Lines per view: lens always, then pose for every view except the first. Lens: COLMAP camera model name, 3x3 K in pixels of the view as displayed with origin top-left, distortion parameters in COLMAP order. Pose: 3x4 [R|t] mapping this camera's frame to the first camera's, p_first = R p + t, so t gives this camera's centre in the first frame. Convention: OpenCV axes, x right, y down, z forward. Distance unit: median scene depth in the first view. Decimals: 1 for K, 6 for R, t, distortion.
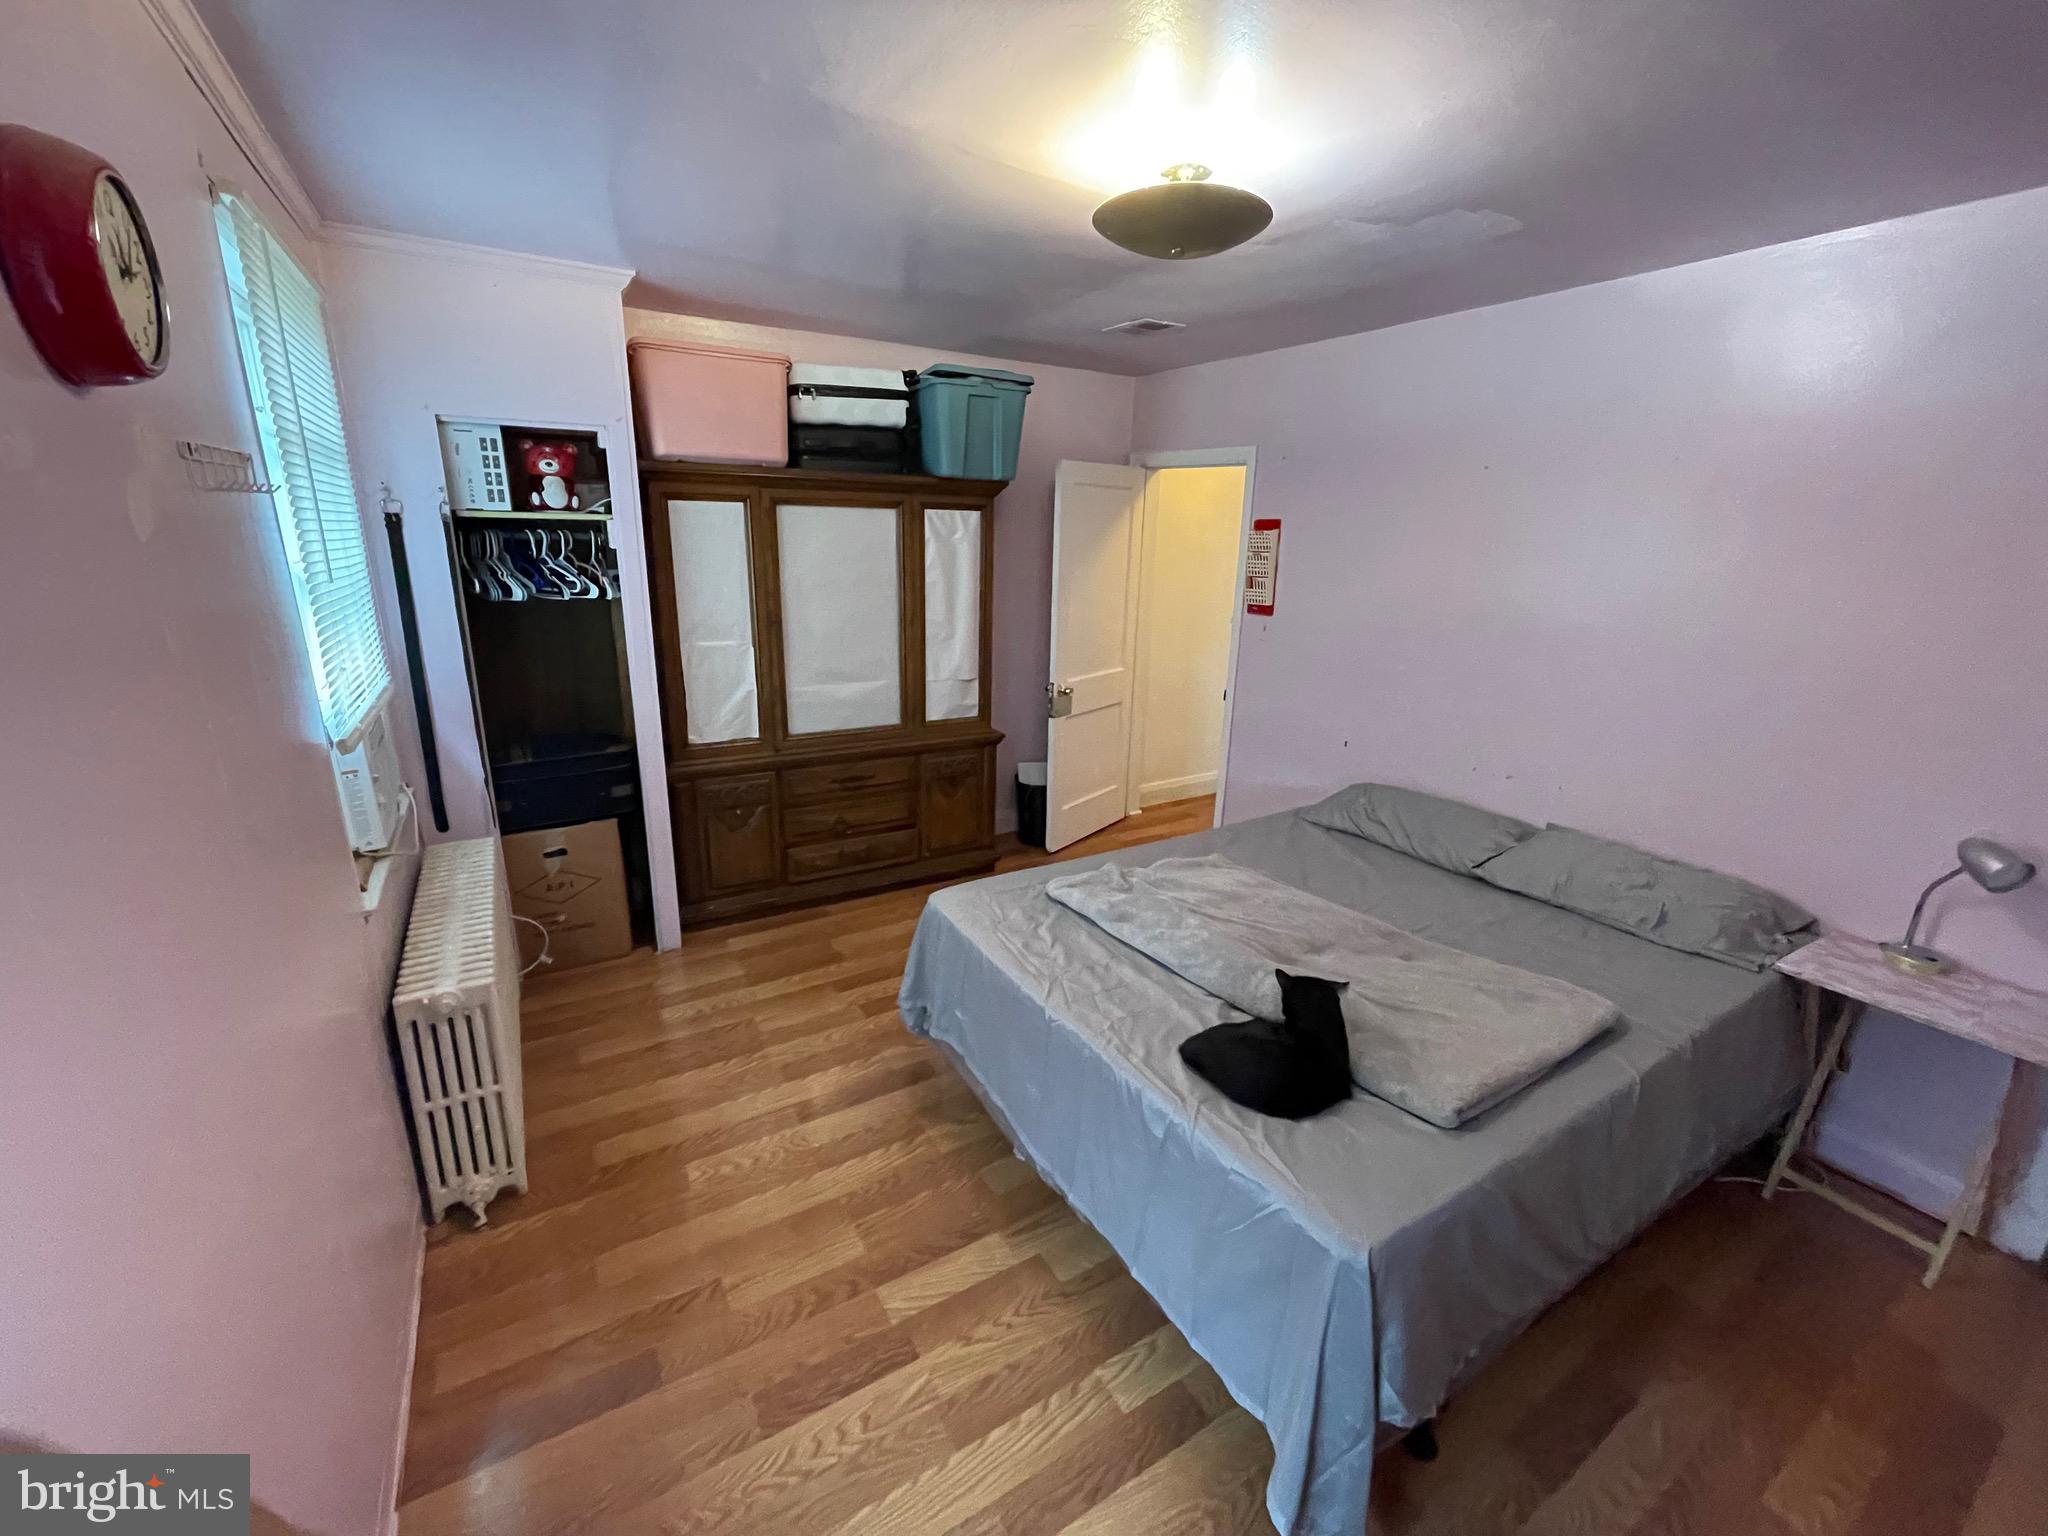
lens RADIAL K [[827.4, 0, 1024.9], [0, 827.4, 759.8], [0, 0, 1]] dist [-0.005407, 0.000144]
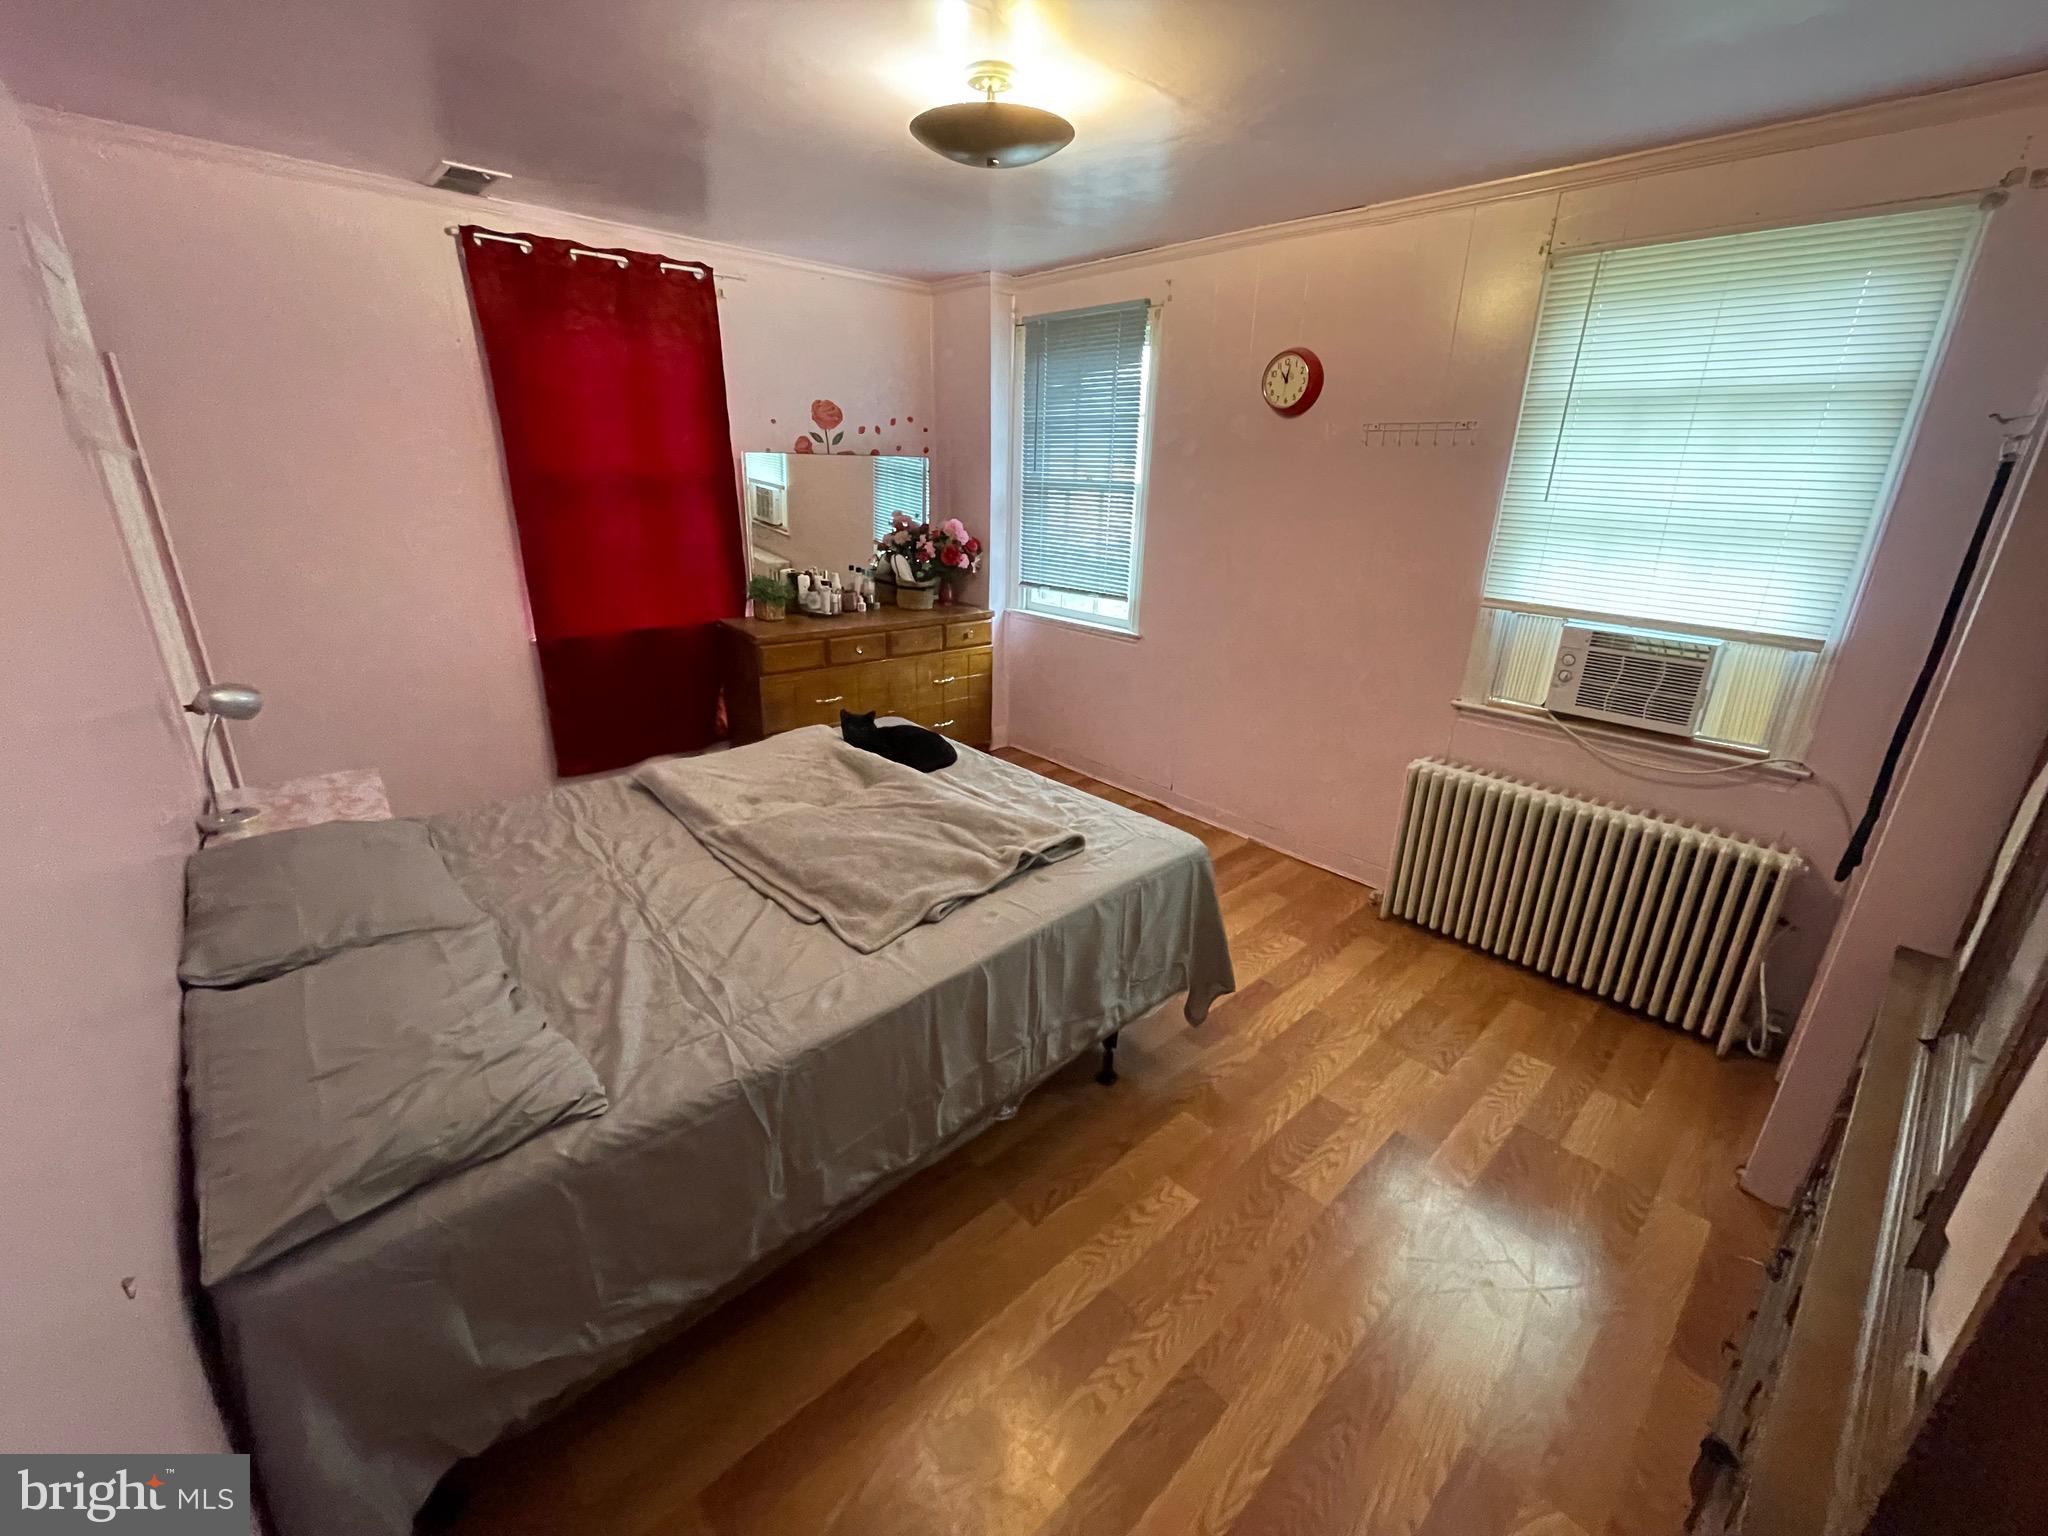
lens RADIAL K [[827.4, 0, 1024.9], [0, 827.4, 759.8], [0, 0, 1]] dist [-0.005407, 0.000144]
pose [[-0.980628, 0.022950, -0.194530, 0.308334], [-0.094995, 0.812787, 0.574763, -0.509718], [0.171302, 0.582108, -0.794862, 1.945730]]
